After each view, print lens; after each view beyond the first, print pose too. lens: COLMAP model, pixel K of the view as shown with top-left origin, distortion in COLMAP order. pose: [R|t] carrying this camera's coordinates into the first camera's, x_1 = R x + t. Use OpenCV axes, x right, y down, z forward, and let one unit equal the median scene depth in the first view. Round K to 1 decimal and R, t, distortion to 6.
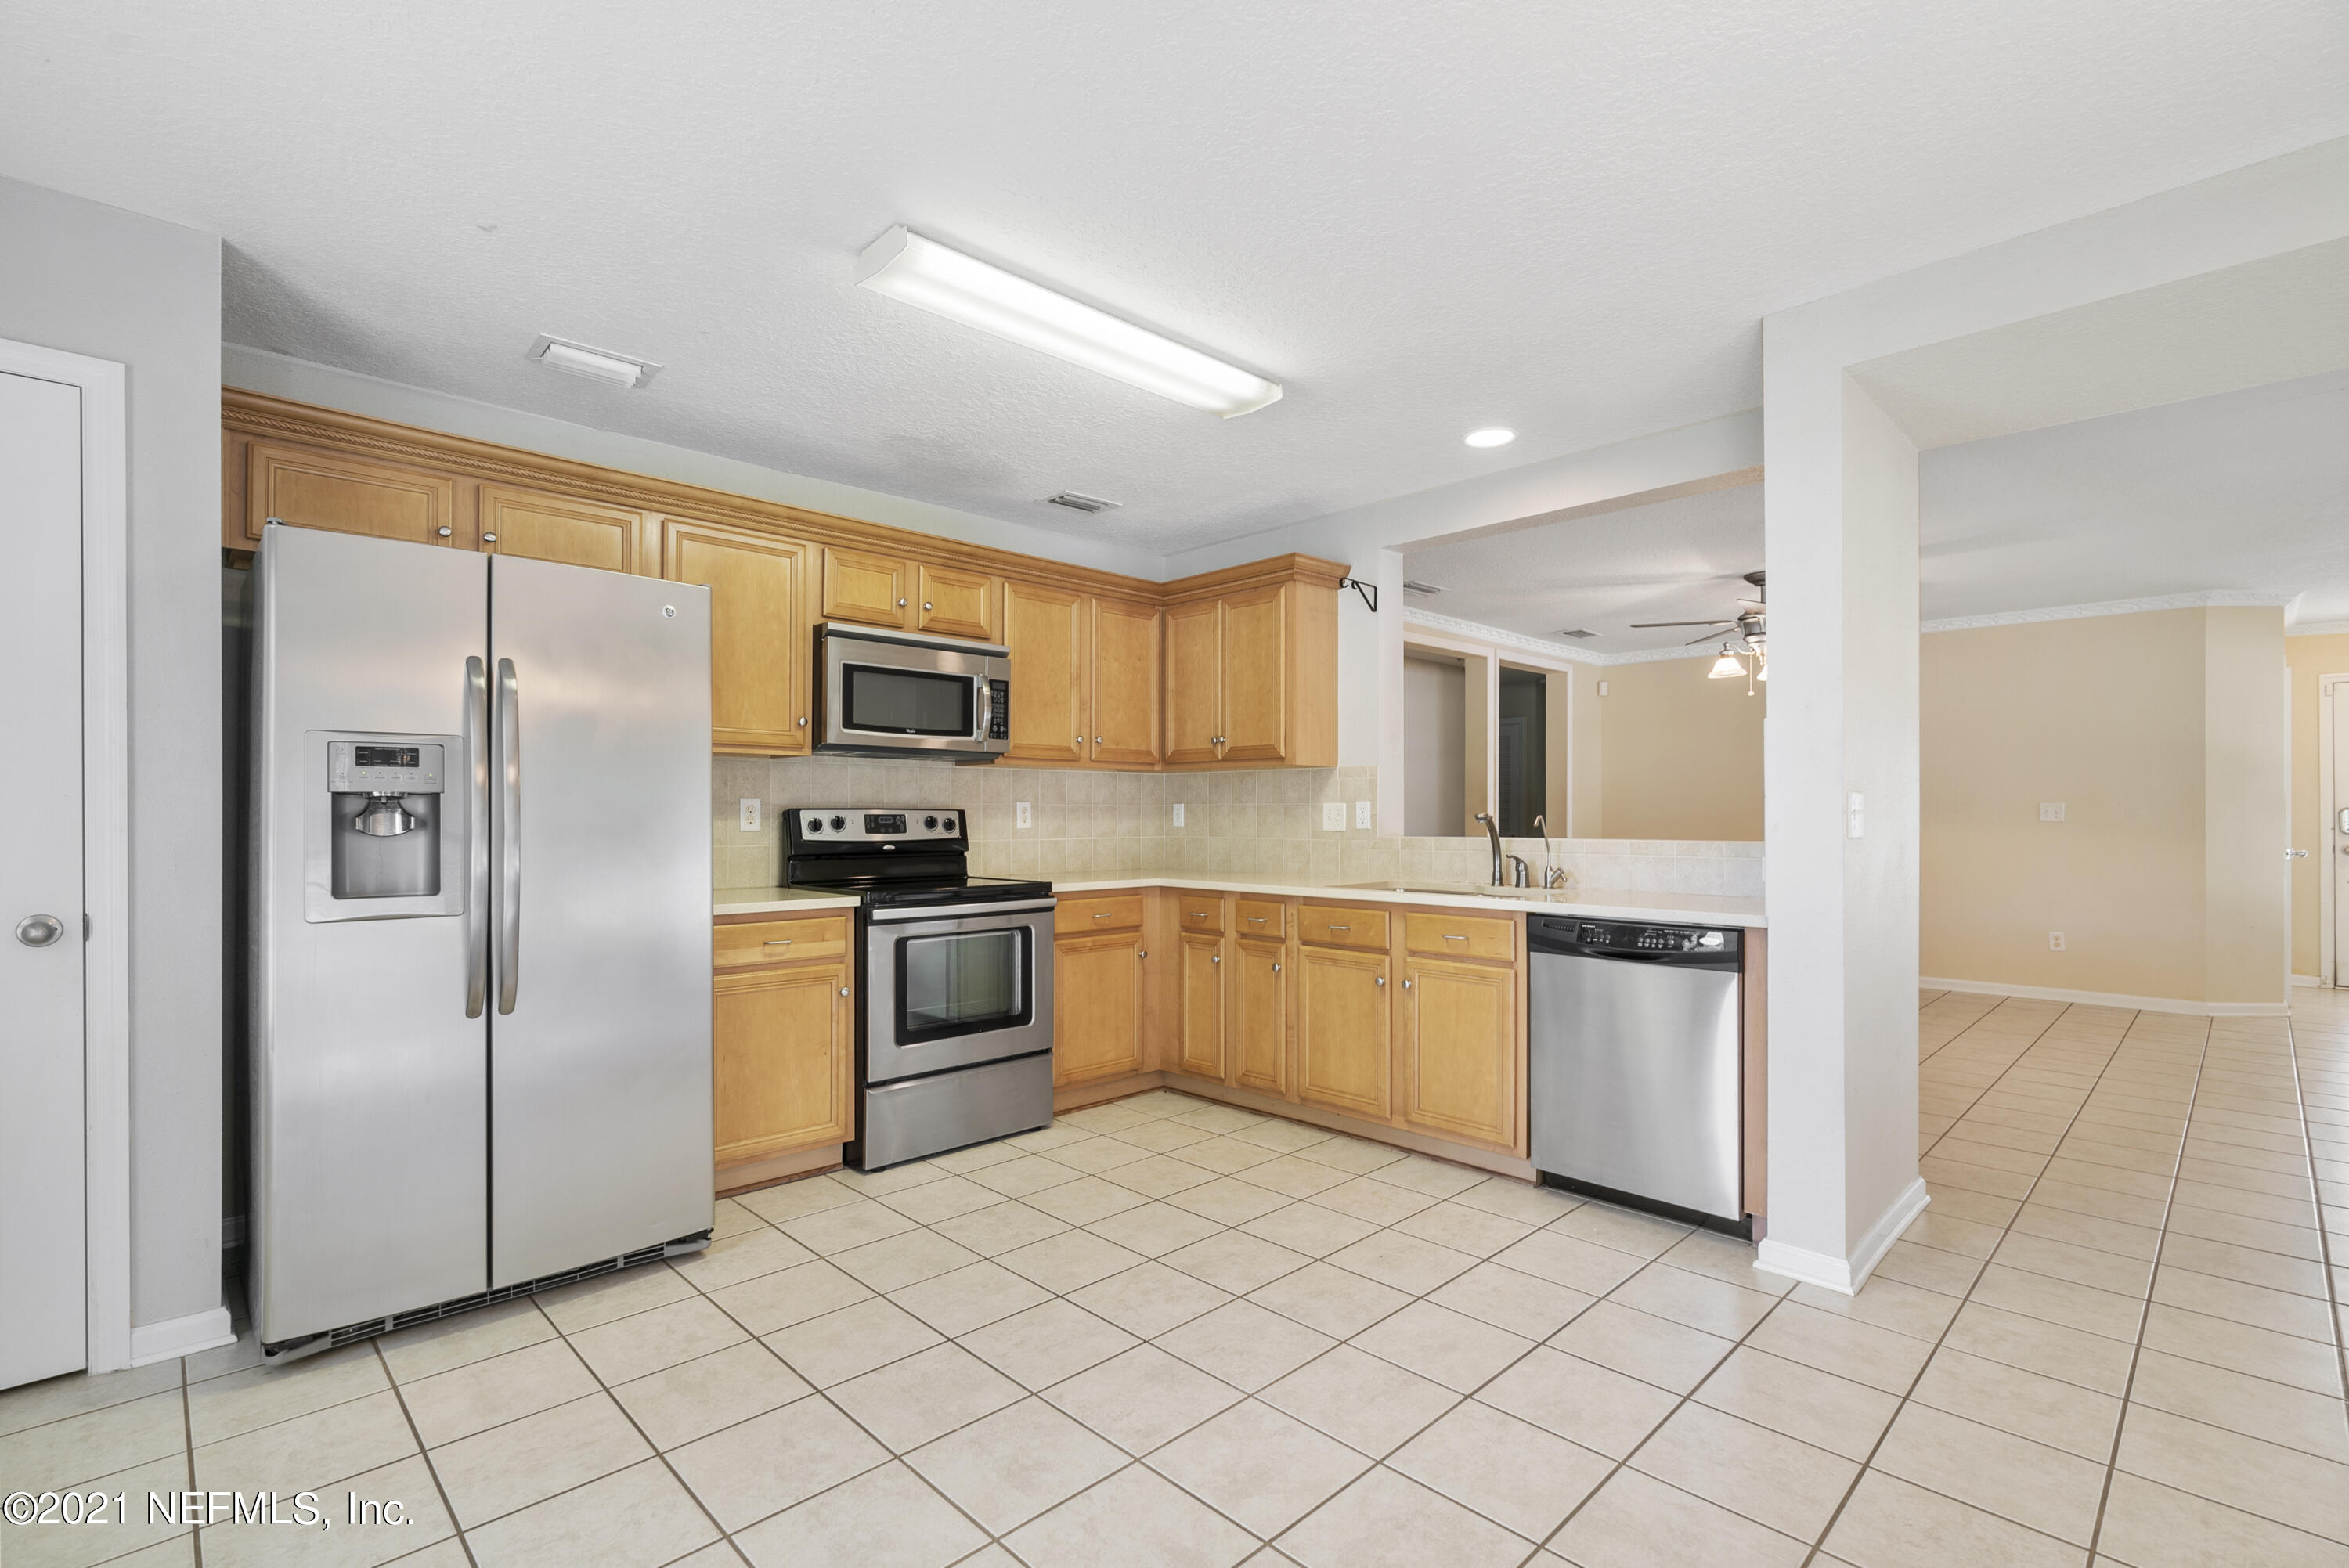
lens RADIAL K [[1071.1, 0, 1184.1], [0, 1071.1, 802.8], [0, 0, 1]] dist [-0.008995, 0.003965]
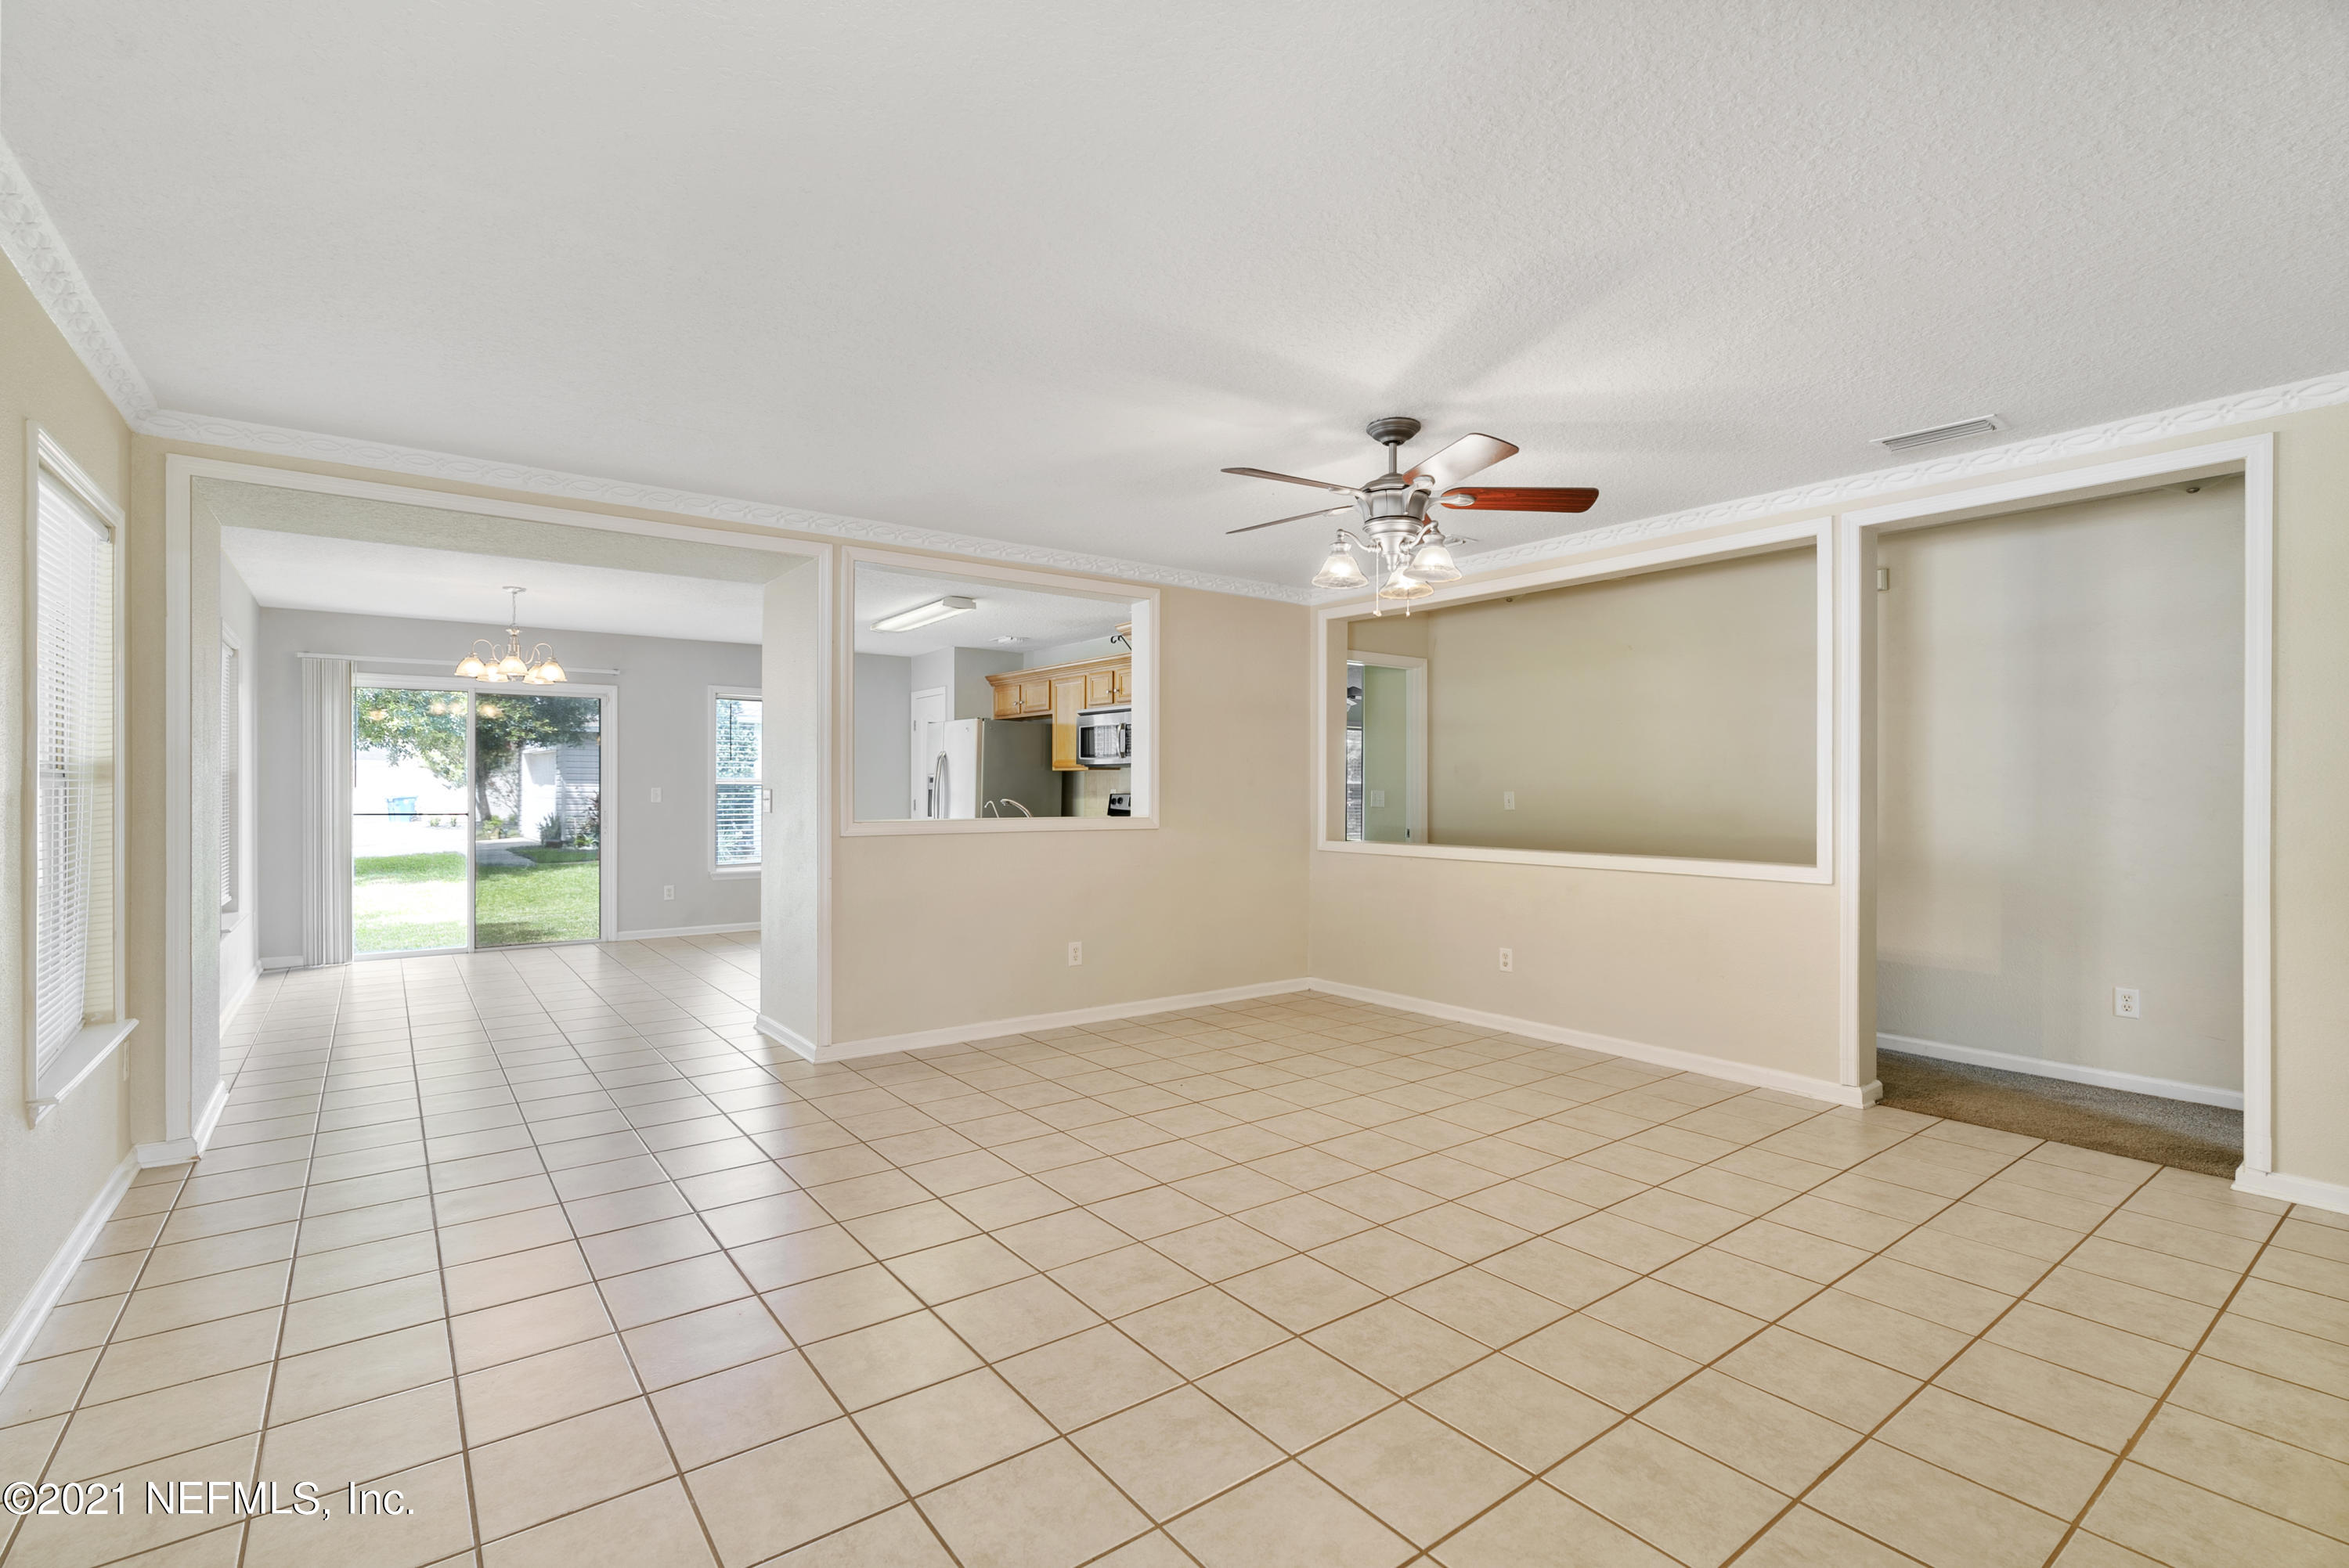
lens RADIAL K [[1071.1, 0, 1163.1], [0, 1071.1, 780.4], [0, 0, 1]] dist [-0.008995, 0.003965]
pose [[-0.140610, -0.004741, -0.990054, 1.696156], [0.008468, 0.999946, -0.005991, -0.005612], [0.990029, -0.009226, -0.140563, 1.364067]]
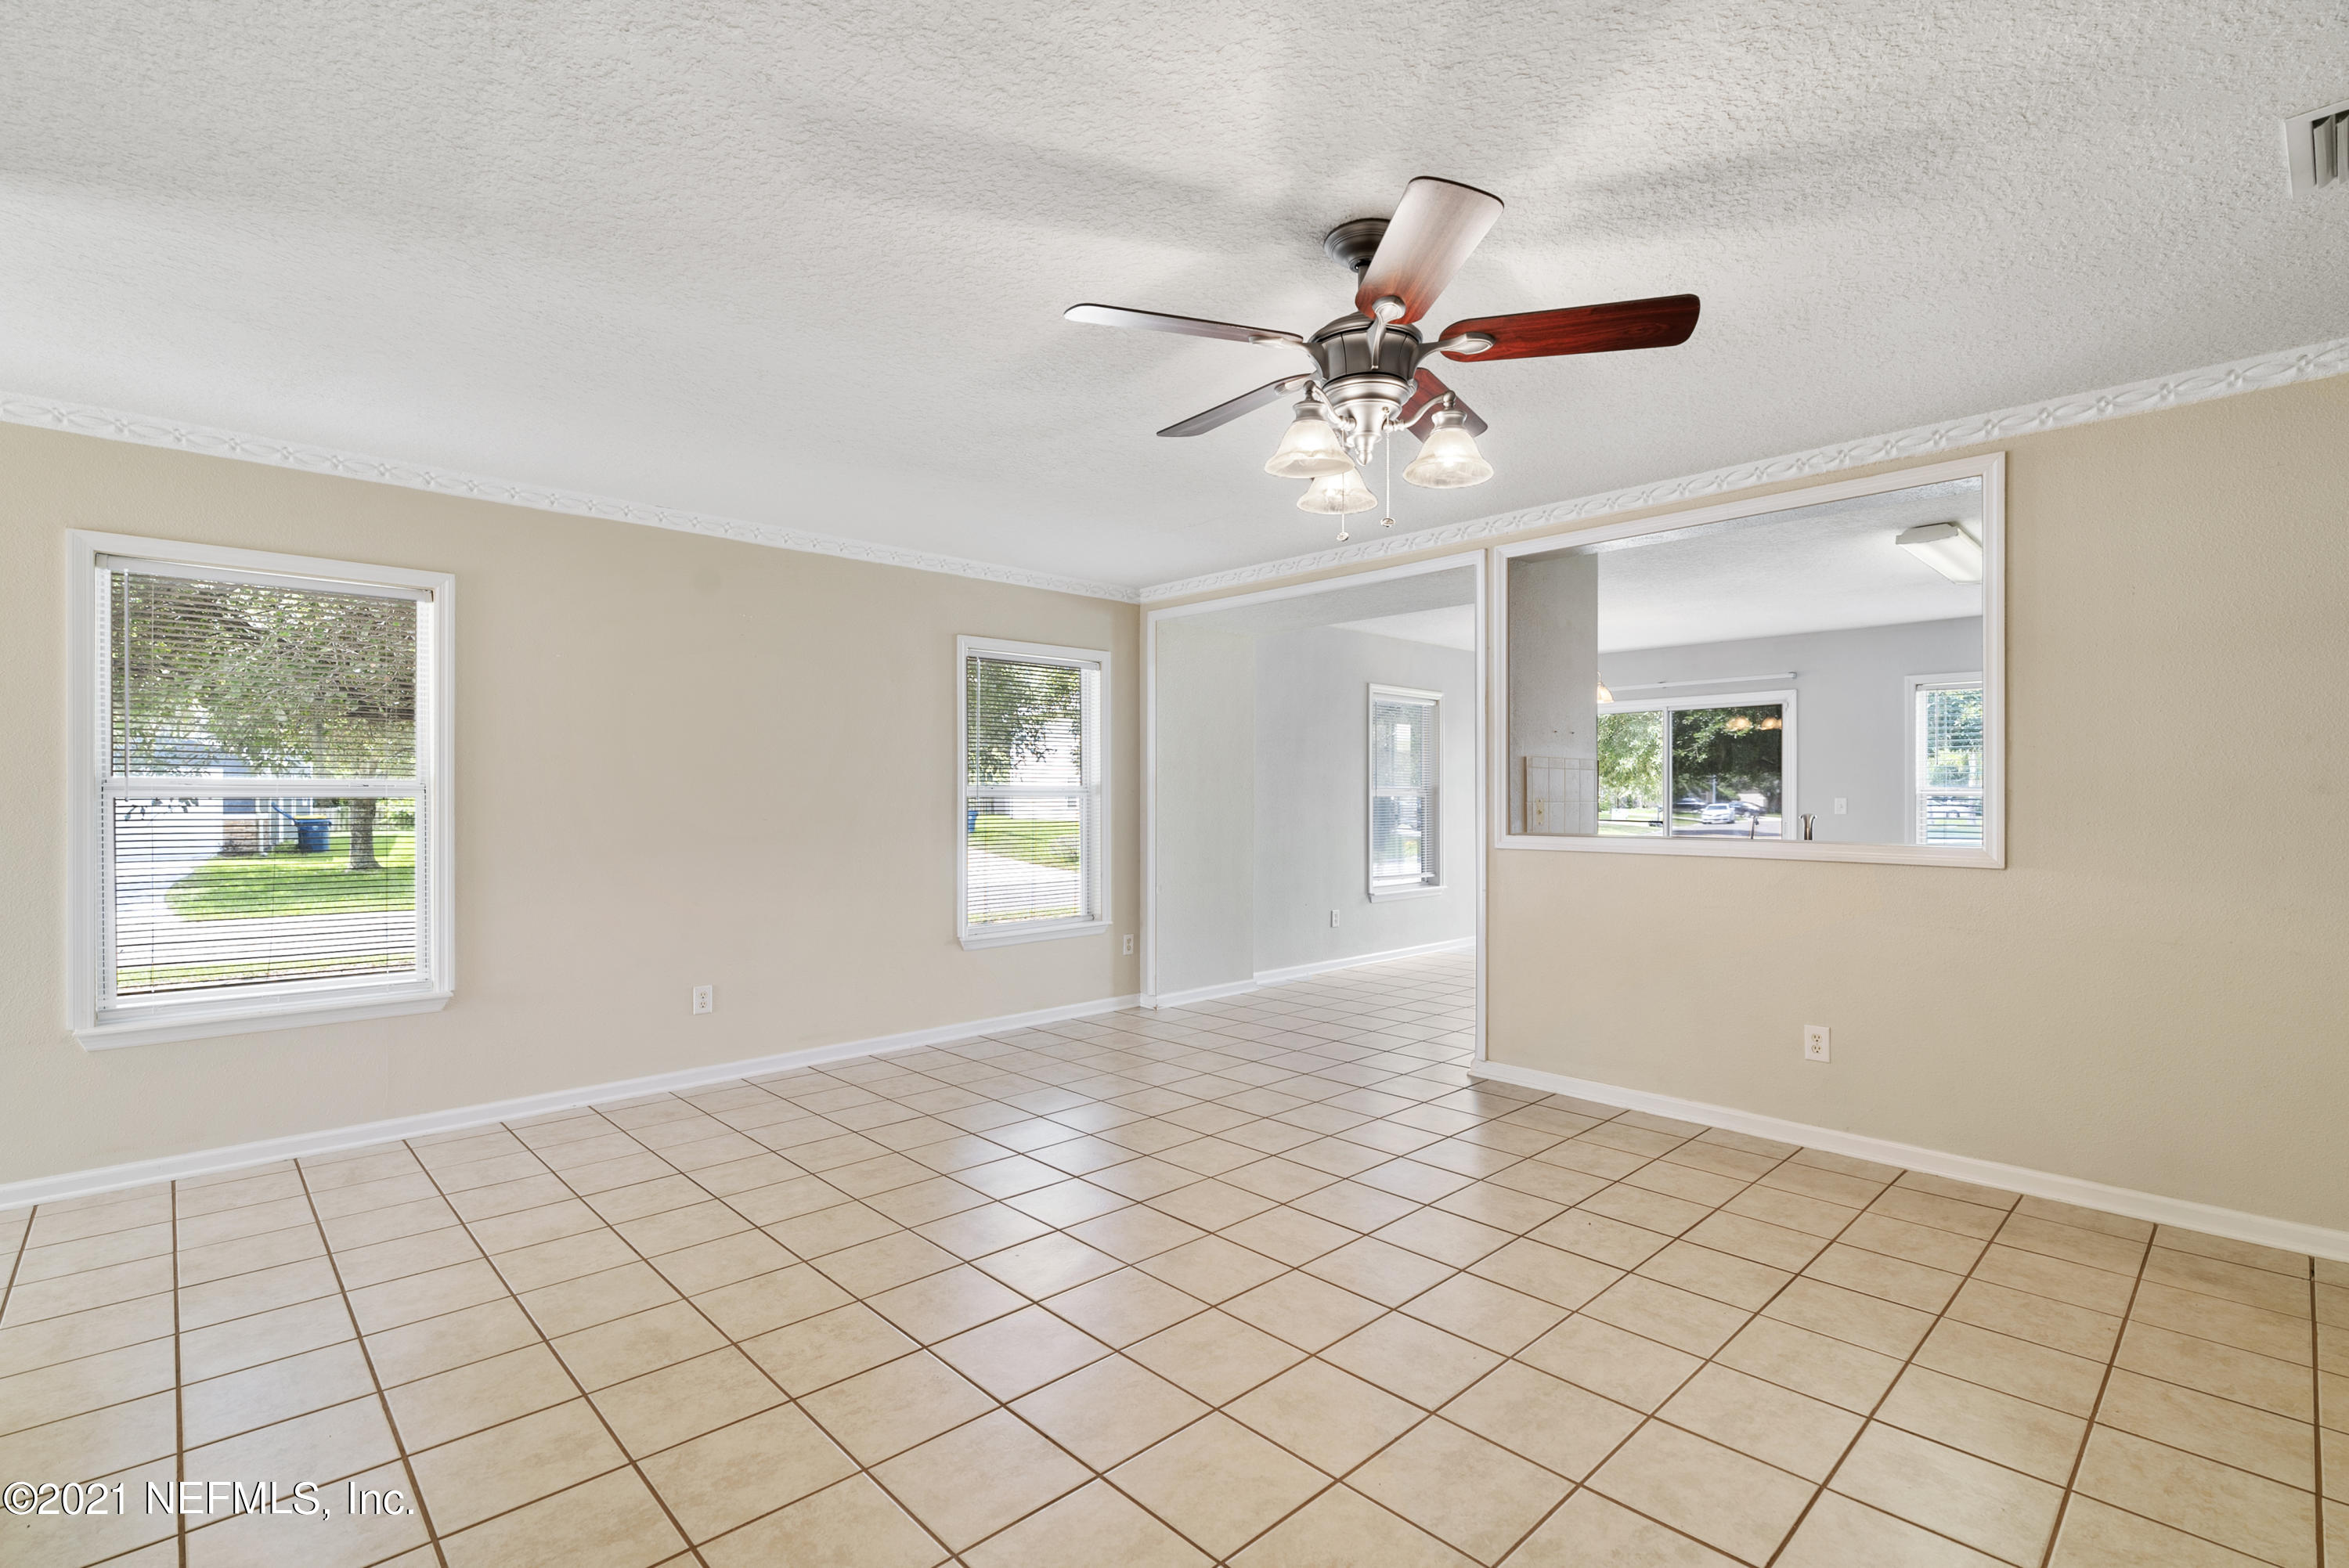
lens RADIAL K [[1071.1, 0, 1170.6], [0, 1071.1, 795.3], [0, 0, 1]] dist [-0.008995, 0.003965]
pose [[-0.999580, 0.003577, 0.028758, 0.881526], [0.003279, 0.999940, -0.010422, 0.000518], [-0.028793, -0.010323, -0.999532, 2.004031]]
